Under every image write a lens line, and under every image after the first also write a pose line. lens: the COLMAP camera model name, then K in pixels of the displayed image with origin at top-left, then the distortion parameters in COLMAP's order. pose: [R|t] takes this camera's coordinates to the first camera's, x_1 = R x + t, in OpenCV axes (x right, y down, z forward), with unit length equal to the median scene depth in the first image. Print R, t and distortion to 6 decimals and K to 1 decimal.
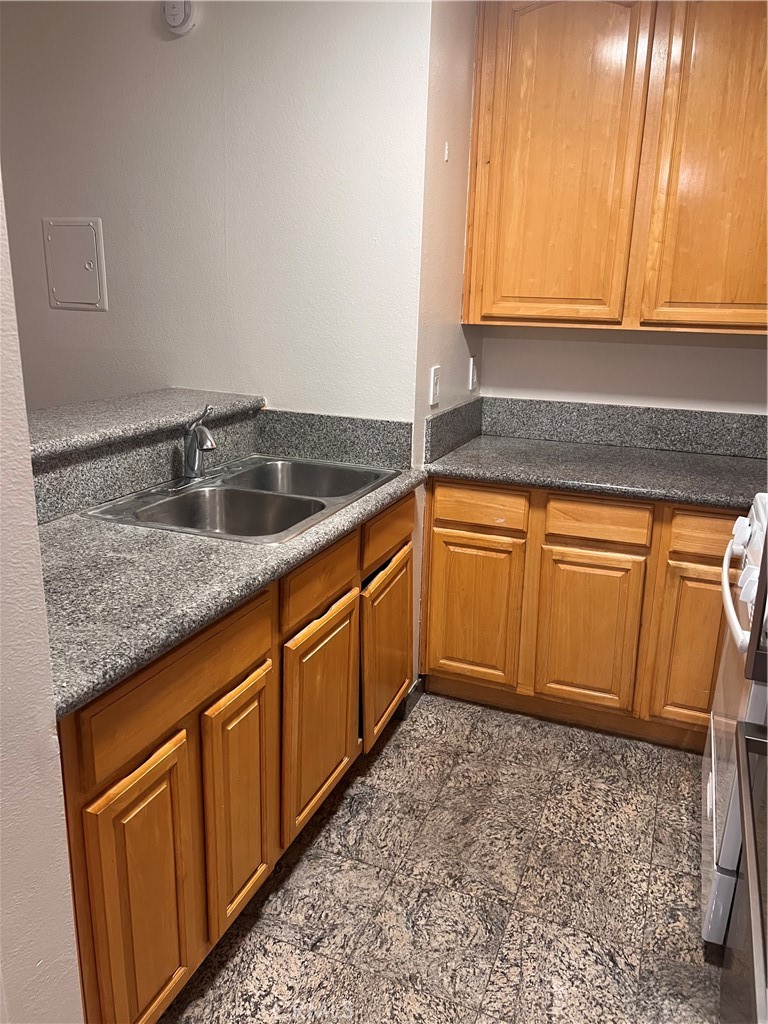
lens RADIAL K [[784.2, 0, 389.7], [0, 784.2, 513.3], [0, 0, 1]] dist [0.046693, -0.058555]
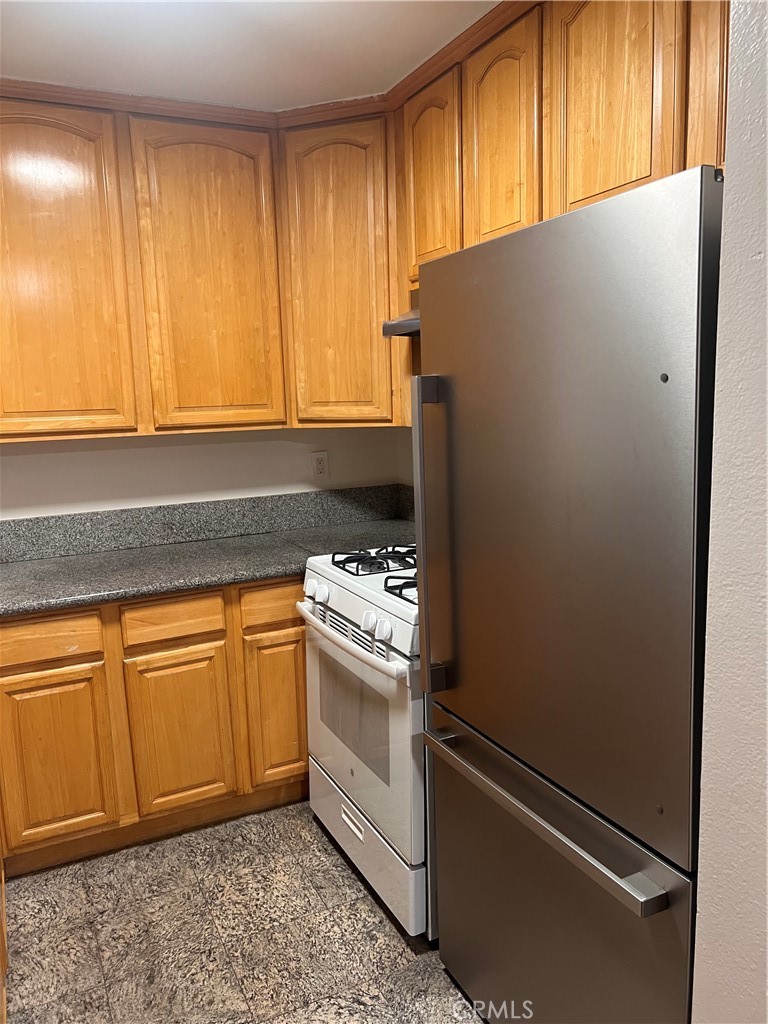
lens RADIAL K [[784.2, 0, 389.7], [0, 784.2, 513.3], [0, 0, 1]] dist [0.046693, -0.058555]
pose [[0.665143, -0.162569, 0.728805, -0.267509], [0.251097, 0.967871, -0.013268, -0.039313], [-0.703232, 0.191825, 0.684593, 0.081208]]
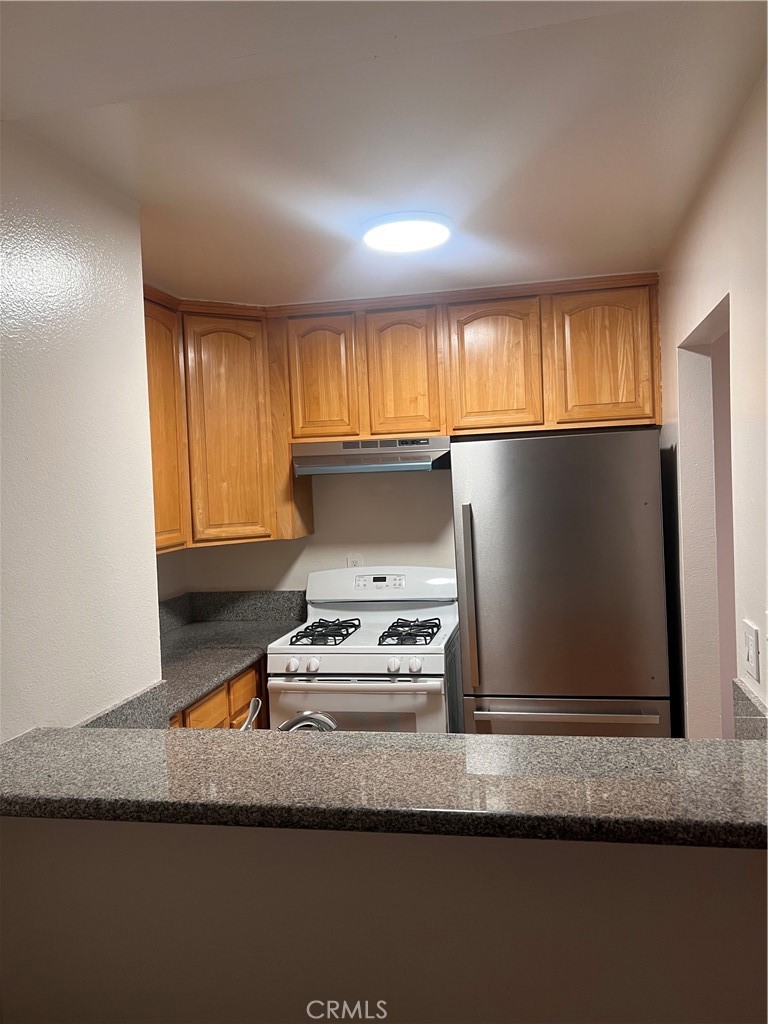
lens RADIAL K [[784.2, 0, 389.7], [0, 784.2, 513.3], [0, 0, 1]] dist [0.046693, -0.058555]
pose [[-0.171787, -0.062453, 0.983153, -0.929010], [0.303318, 0.946153, 0.113101, -0.324978], [-0.937277, 0.317638, -0.143593, 0.815040]]
